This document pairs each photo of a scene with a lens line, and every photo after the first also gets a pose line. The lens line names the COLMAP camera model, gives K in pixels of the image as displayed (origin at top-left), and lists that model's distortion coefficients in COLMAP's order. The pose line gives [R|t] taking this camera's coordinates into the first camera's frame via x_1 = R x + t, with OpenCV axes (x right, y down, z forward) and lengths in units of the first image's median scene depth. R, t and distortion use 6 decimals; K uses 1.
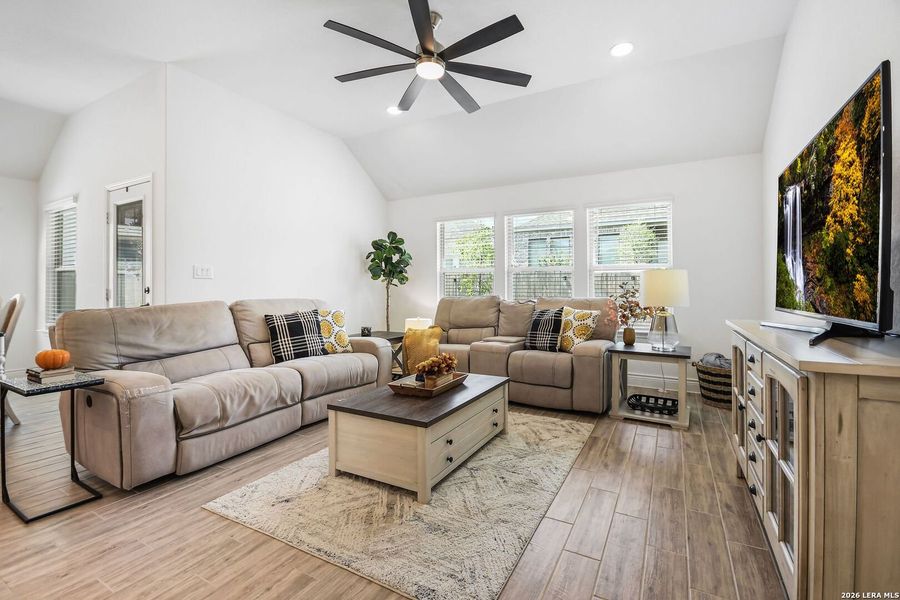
lens RADIAL K [[398.5, 0, 453.1], [0, 398.5, 287.3], [0, 0, 1]] dist [-0.001146, -0.000104]
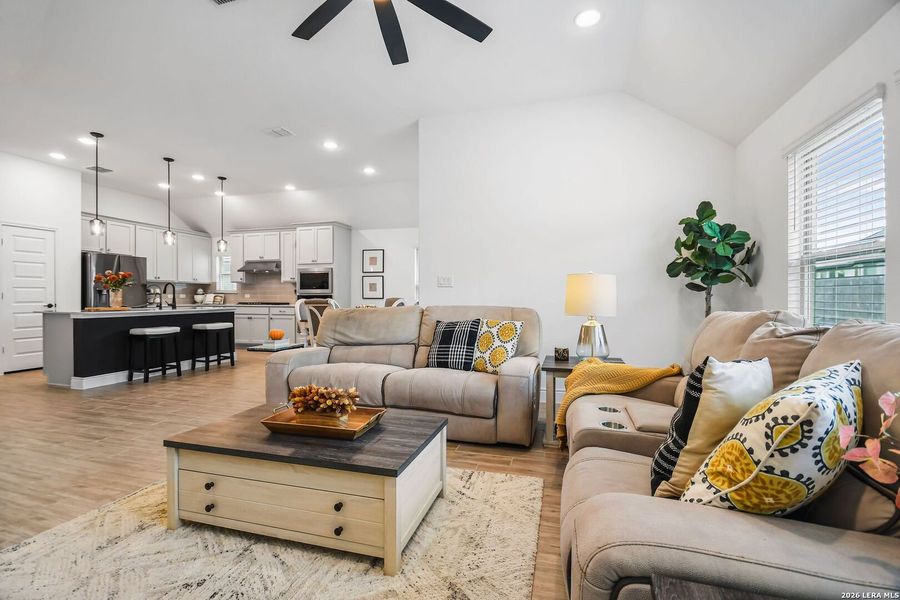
lens RADIAL K [[393.3, 0, 450.0], [0, 393.3, 300.0], [0, 0, 1]] dist [0.002002, -0.000699]
pose [[0.223445, 0.006445, -0.974695, 0.574790], [0.002874, 0.999969, 0.007271, 0.008707], [0.974712, -0.004426, 0.223420, 0.861229]]
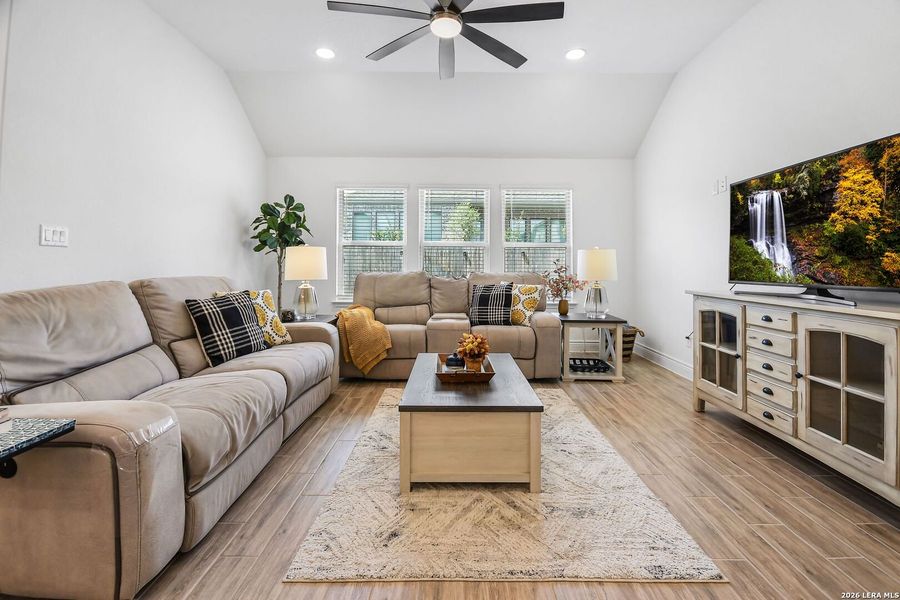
lens RADIAL K [[410.3, 0, 448.0], [0, 410.3, 262.8], [0, 0, 1]] dist [-0.001033, -0.000488]
pose [[0.882713, 0.005443, 0.469881, -0.433767], [-0.006085, 0.999981, -0.000151, 0.000883], [-0.469873, -0.002726, 0.882730, 0.148422]]
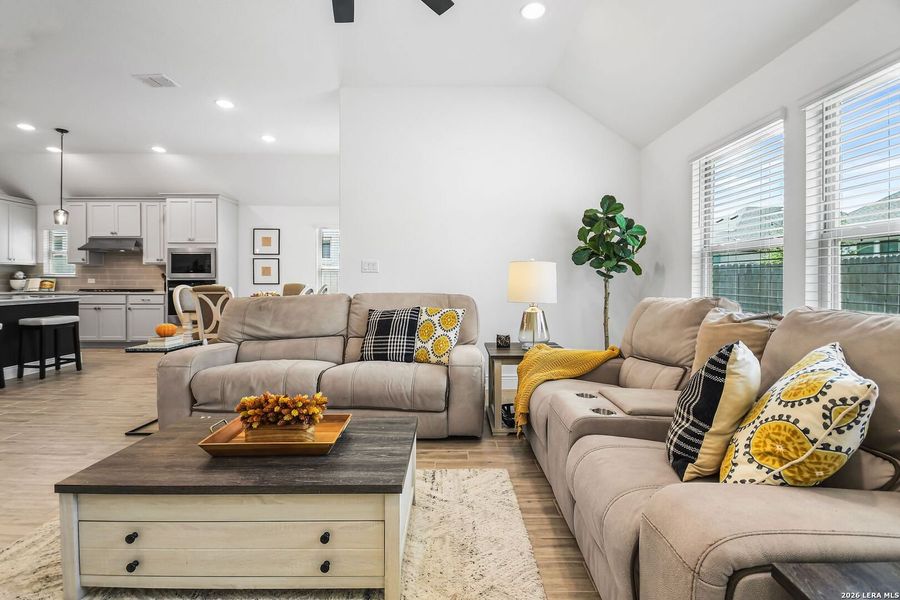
lens RADIAL K [[401.5, 0, 450.2], [0, 401.5, 285.2], [0, 0, 1]] dist [0.011849, -0.011403]
pose [[0.483341, 0.007652, -0.875399, 0.501210], [0.002465, 0.999946, 0.010102, 0.001814], [0.875429, -0.007040, 0.483296, 0.753162]]
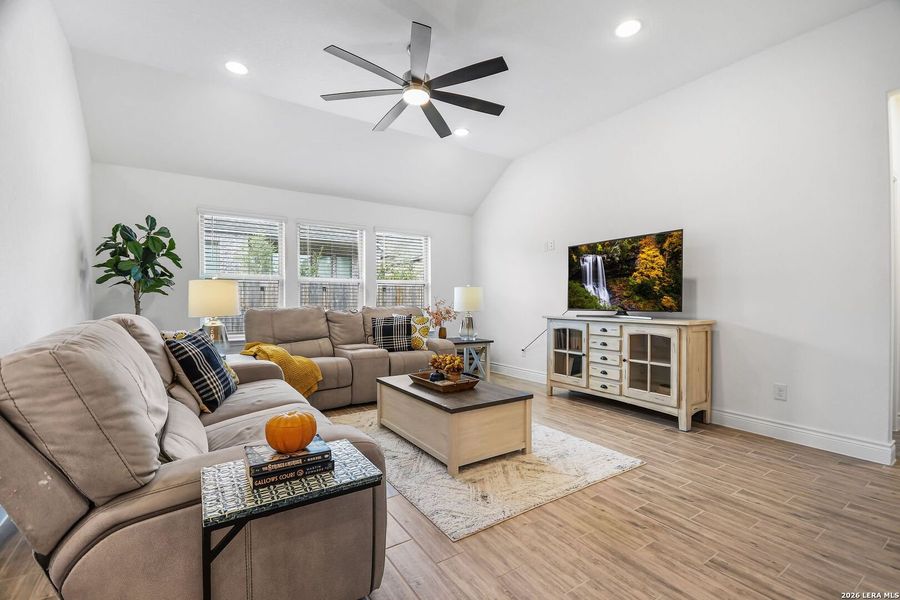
lens RADIAL K [[397.3, 0, 450.0], [0, 397.3, 300.0], [0, 0, 1]] dist [0.015282, -0.000033]
pose [[0.470797, 0.001114, 0.882241, -0.864587], [-0.005206, 0.999985, 0.001515, 0.004503], [-0.882226, -0.005306, 0.470796, 0.357972]]
